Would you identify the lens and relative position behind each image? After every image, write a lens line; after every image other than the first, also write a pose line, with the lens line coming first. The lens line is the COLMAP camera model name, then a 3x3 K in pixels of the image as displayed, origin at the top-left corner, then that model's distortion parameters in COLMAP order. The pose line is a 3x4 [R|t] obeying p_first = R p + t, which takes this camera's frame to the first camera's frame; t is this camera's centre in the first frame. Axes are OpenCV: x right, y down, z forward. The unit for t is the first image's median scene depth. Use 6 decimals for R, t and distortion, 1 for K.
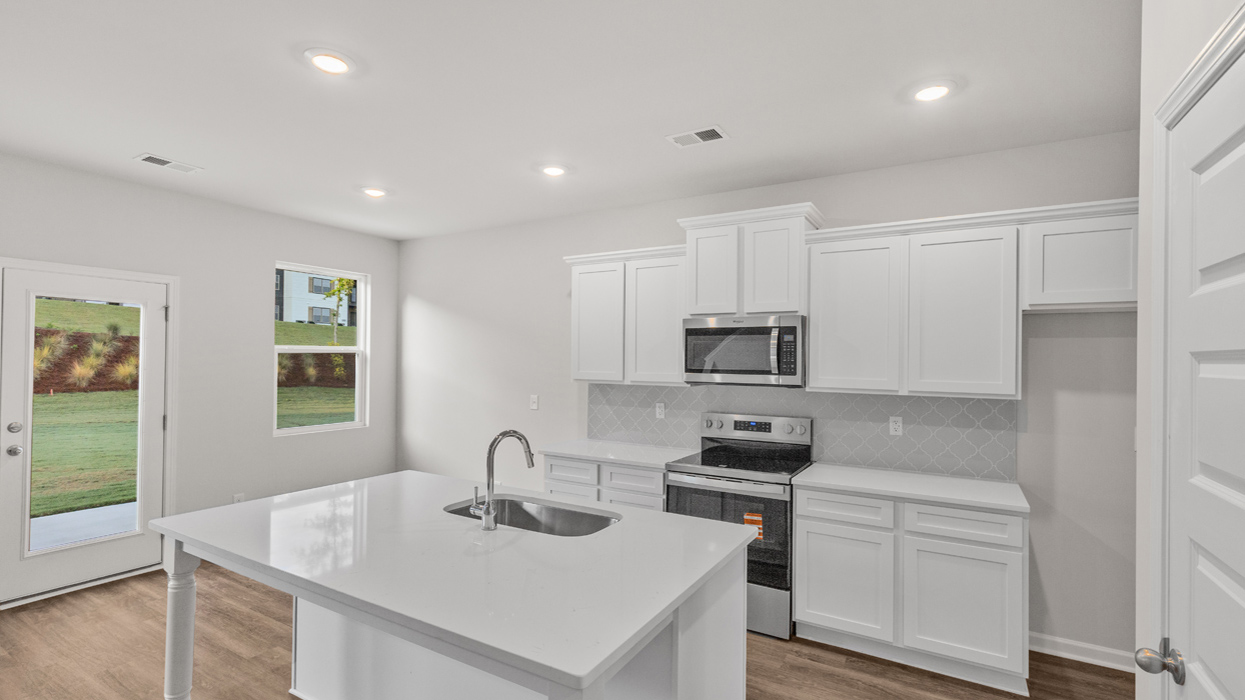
lens RADIAL K [[556.8, 0, 628.0], [0, 556.8, 356.1], [0, 0, 1]] dist [0.004967, -0.001390]
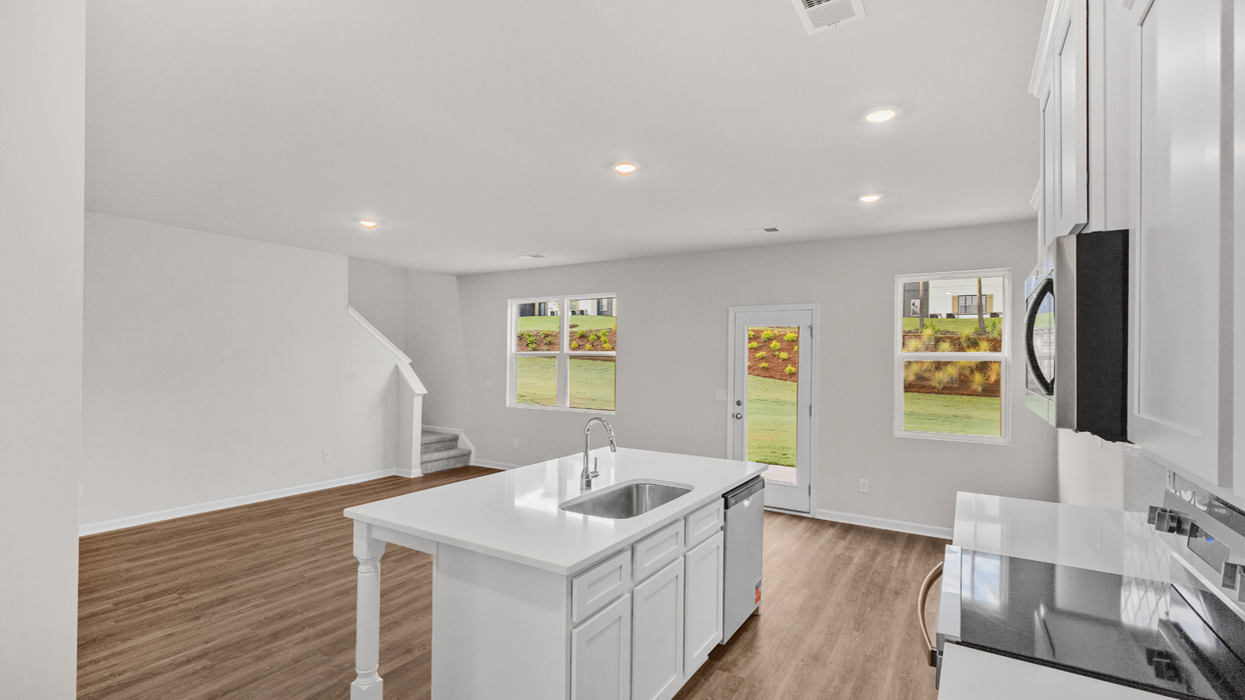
lens RADIAL K [[556.8, 0, 628.0], [0, 556.8, 356.1], [0, 0, 1]] dist [0.004967, -0.001390]
pose [[-0.021708, -0.017609, -0.999609, 0.648134], [-0.003462, 0.999840, -0.017538, 0.011096], [0.999758, 0.003080, -0.021766, 0.690564]]
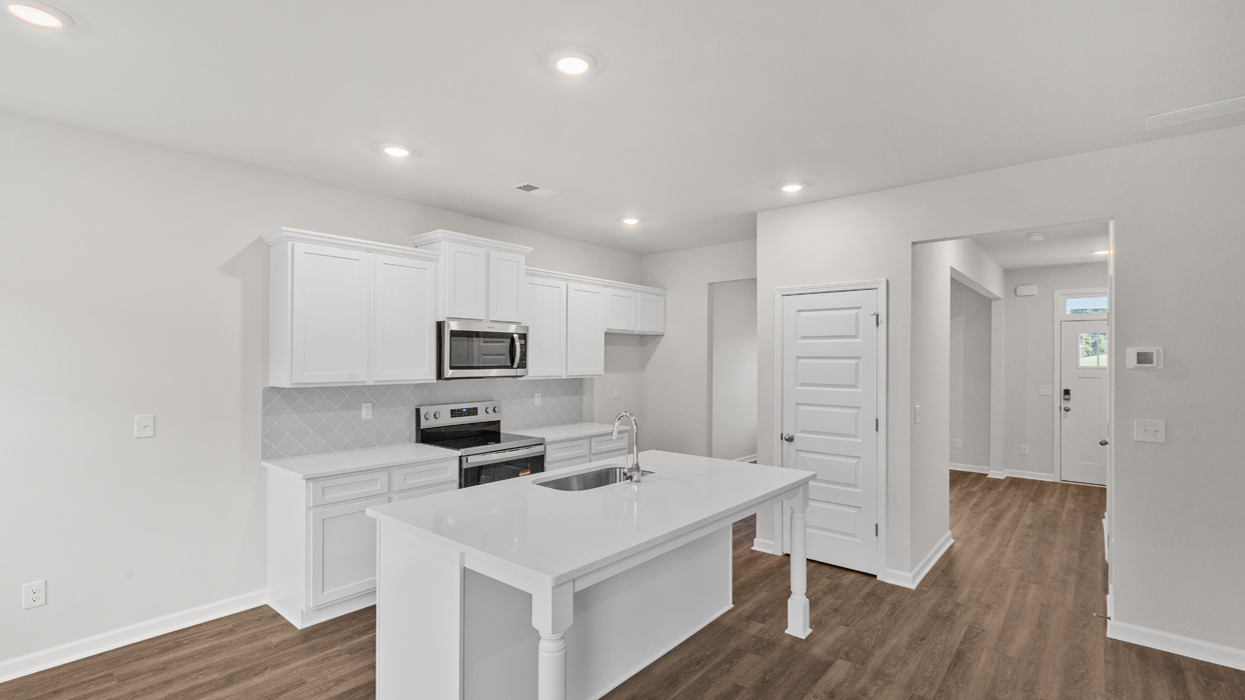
lens RADIAL K [[556.8, 0, 628.0], [0, 556.8, 356.1], [0, 0, 1]] dist [0.004967, -0.001390]
pose [[0.170269, -0.008666, 0.985360, -0.991926], [-0.008933, 0.999907, 0.010338, -0.012917], [-0.985357, -0.010562, 0.170176, 0.483075]]
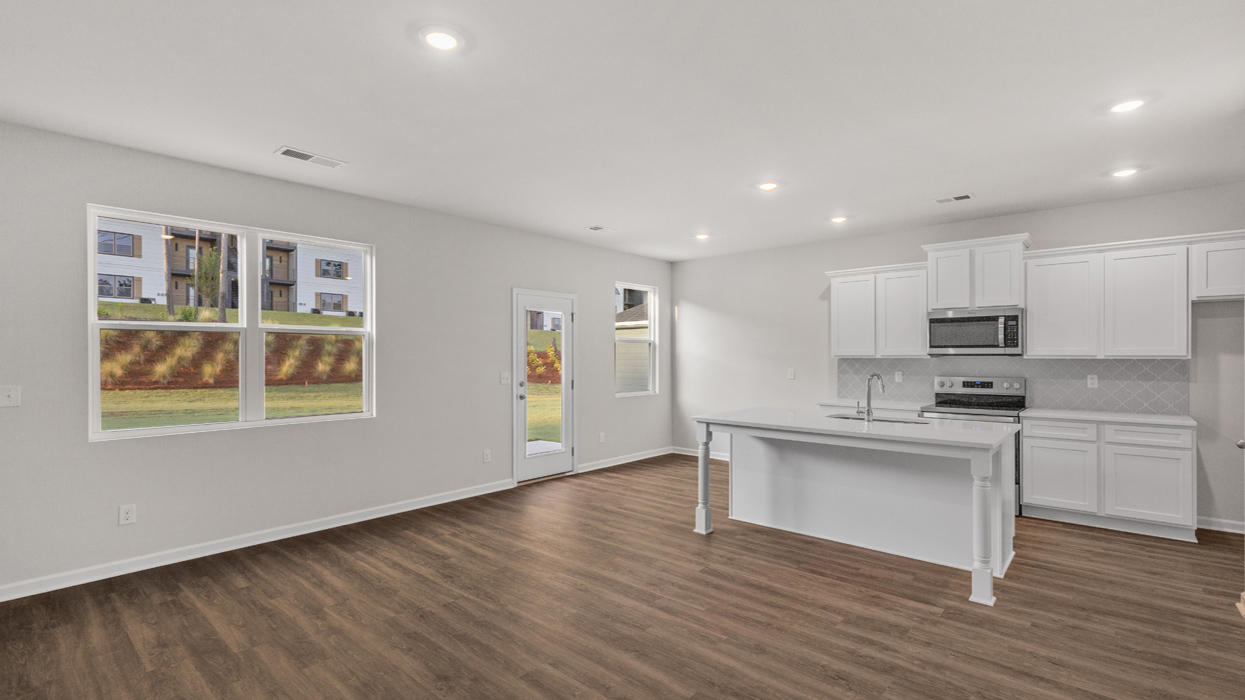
lens RADIAL K [[556.8, 0, 628.0], [0, 556.8, 356.1], [0, 0, 1]] dist [0.004967, -0.001390]
pose [[0.981764, -0.013240, -0.189644, -0.432969], [0.014538, 0.999879, 0.005455, 0.032879], [0.189549, -0.008113, 0.981838, -0.662761]]
